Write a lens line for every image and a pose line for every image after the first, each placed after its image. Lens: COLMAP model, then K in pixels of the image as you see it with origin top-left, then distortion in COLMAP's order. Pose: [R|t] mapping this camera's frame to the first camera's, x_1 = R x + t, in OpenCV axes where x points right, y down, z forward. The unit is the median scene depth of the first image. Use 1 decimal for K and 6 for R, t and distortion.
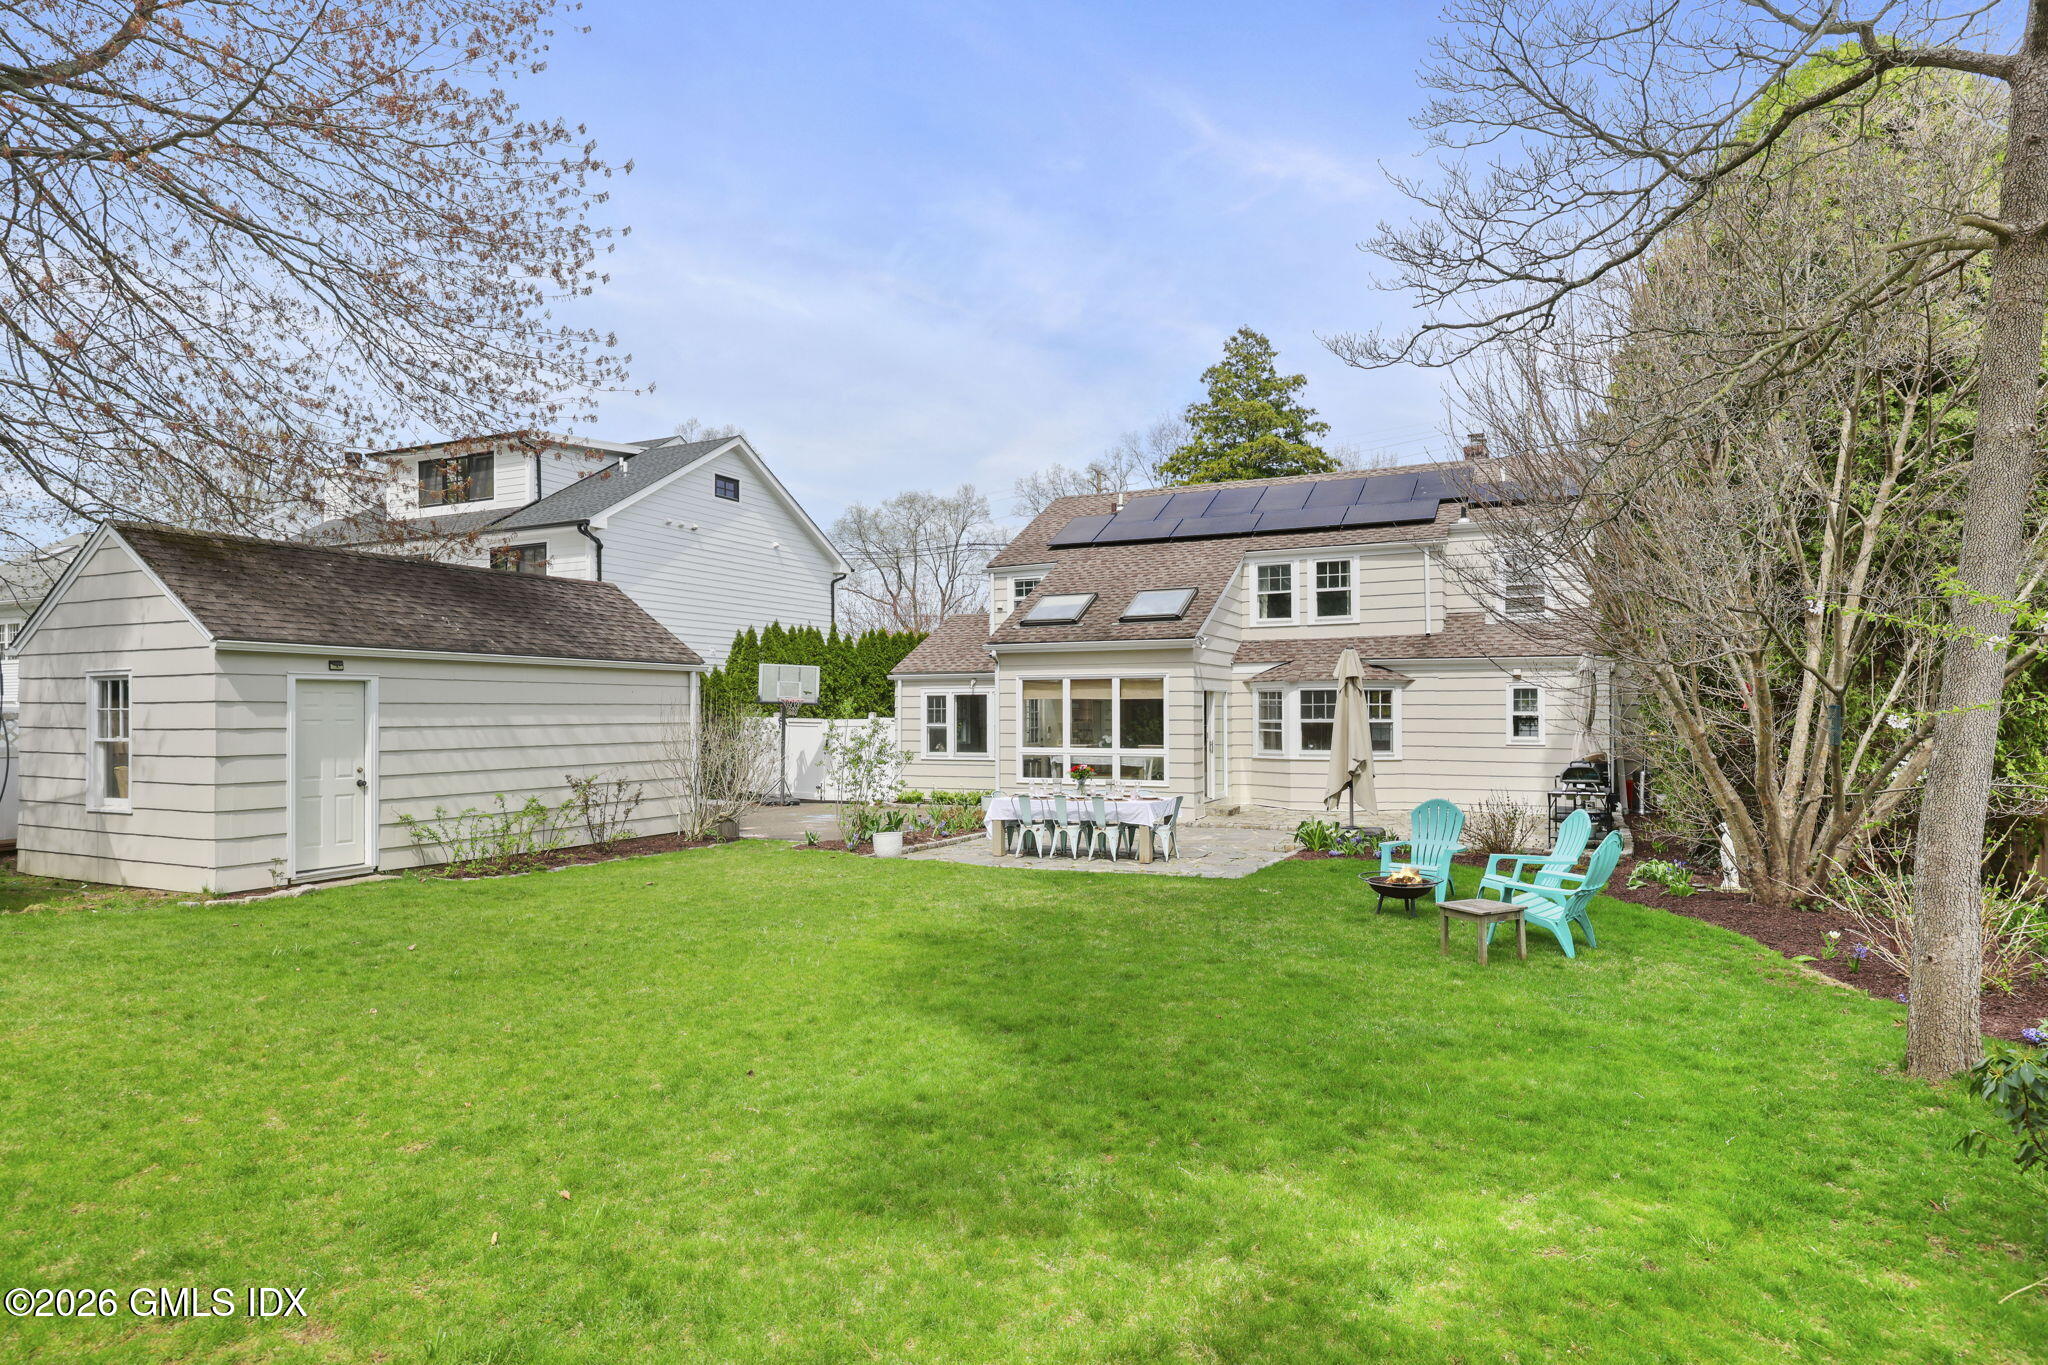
lens RADIAL K [[1128.1, 0, 1020.7], [0, 1128.1, 715.6], [0, 0, 1]] dist [-0.001934, -0.000487]
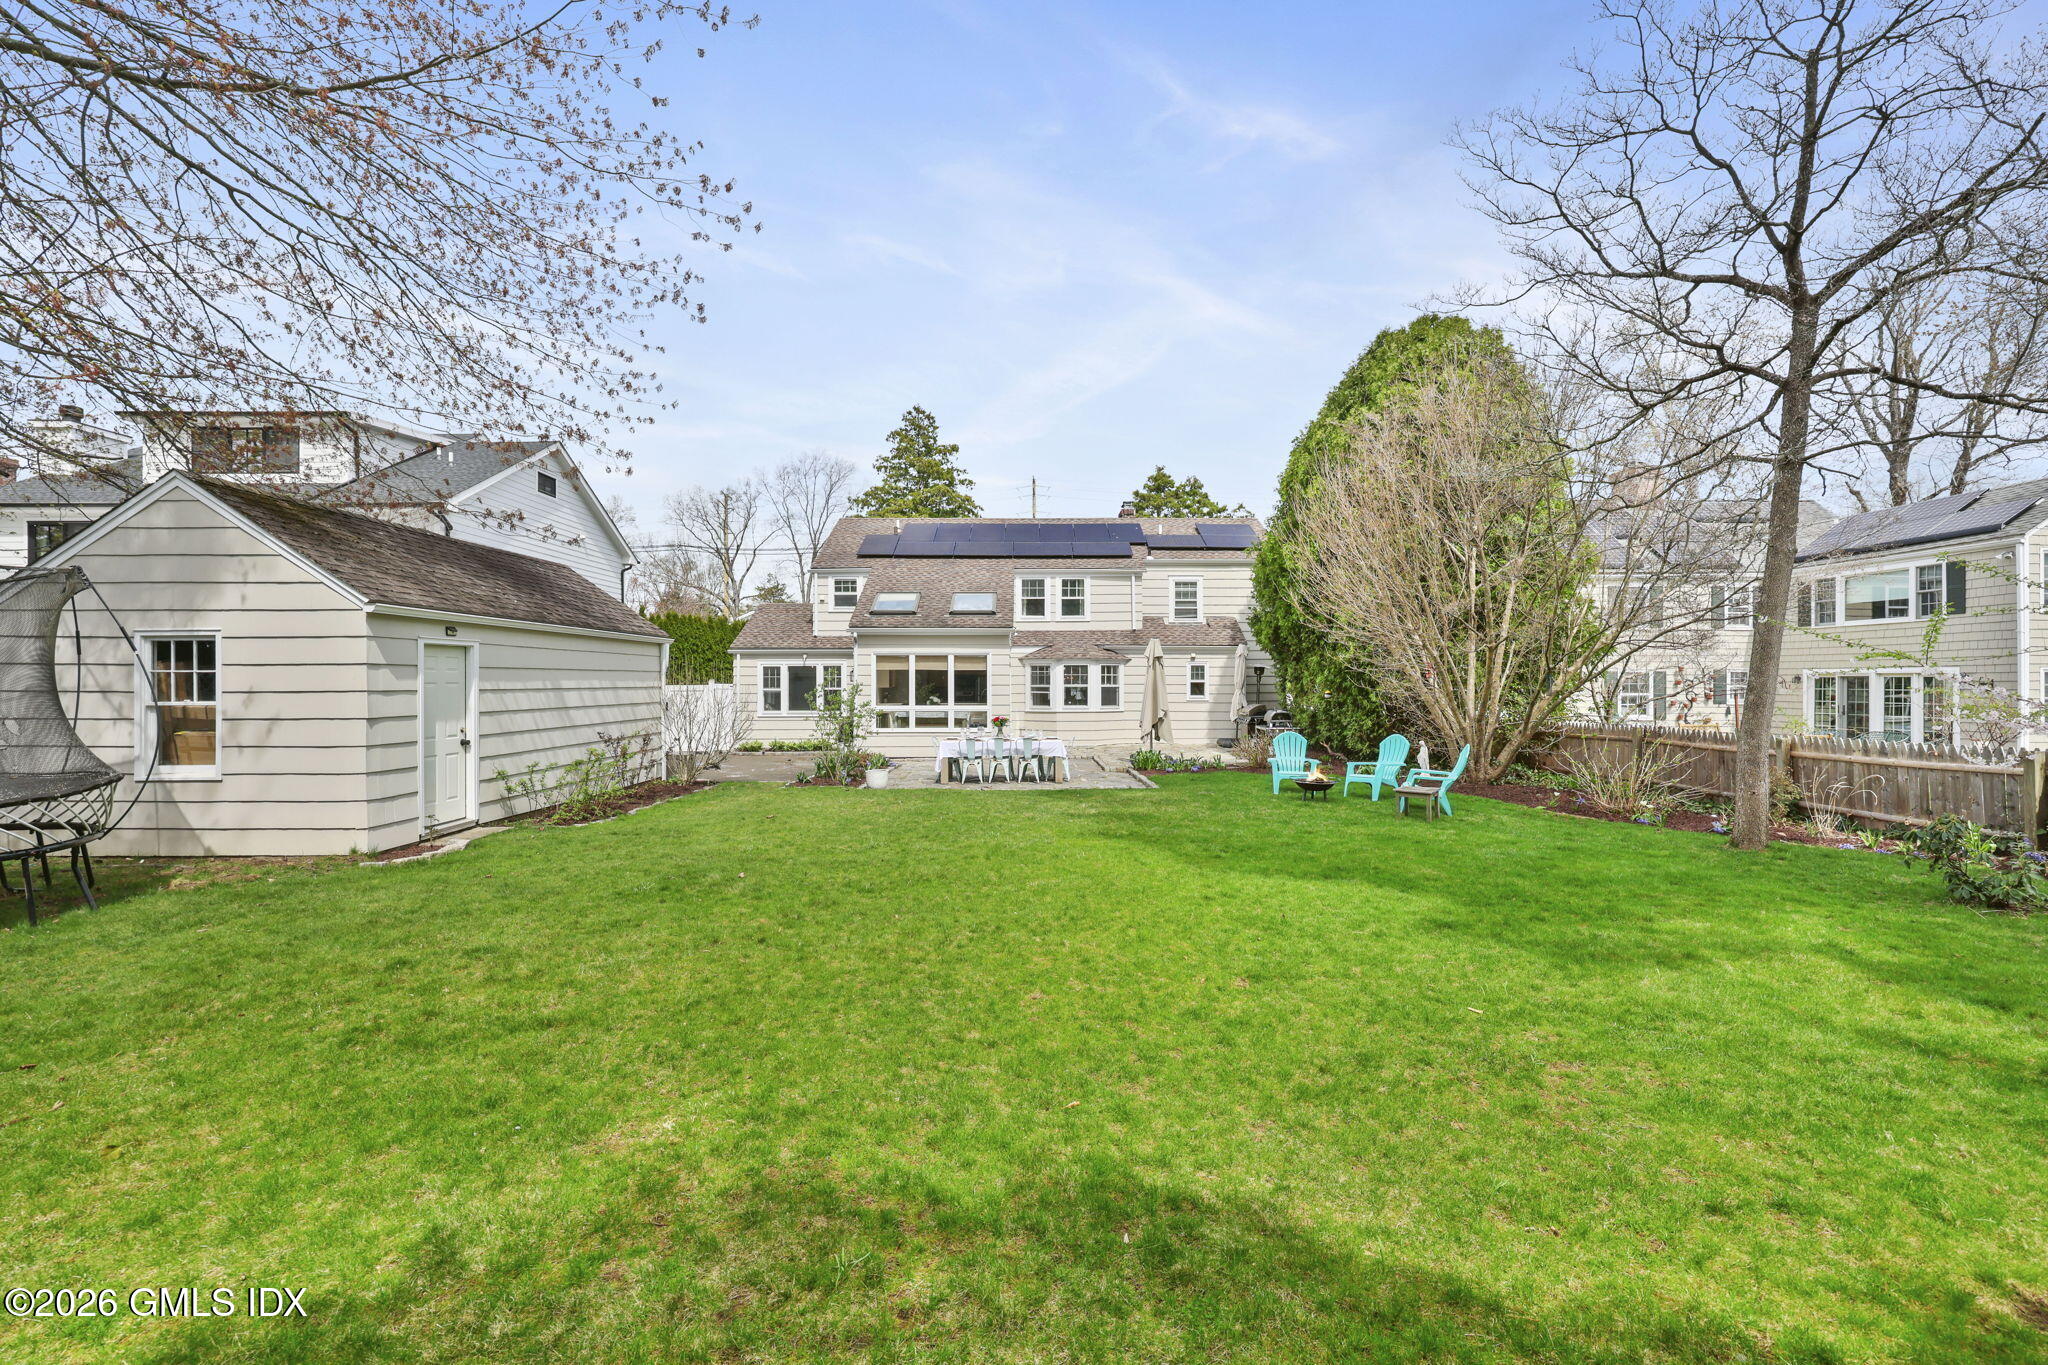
lens RADIAL K [[825.2, 0, 1027.6], [0, 825.2, 681.2], [0, 0, 1]] dist [0.000609, -0.000203]
pose [[0.905394, 0.002234, 0.424566, -0.256520], [-0.000682, 0.999993, -0.003806, 0.002785], [-0.424572, 0.003157, 0.905389, 0.039536]]
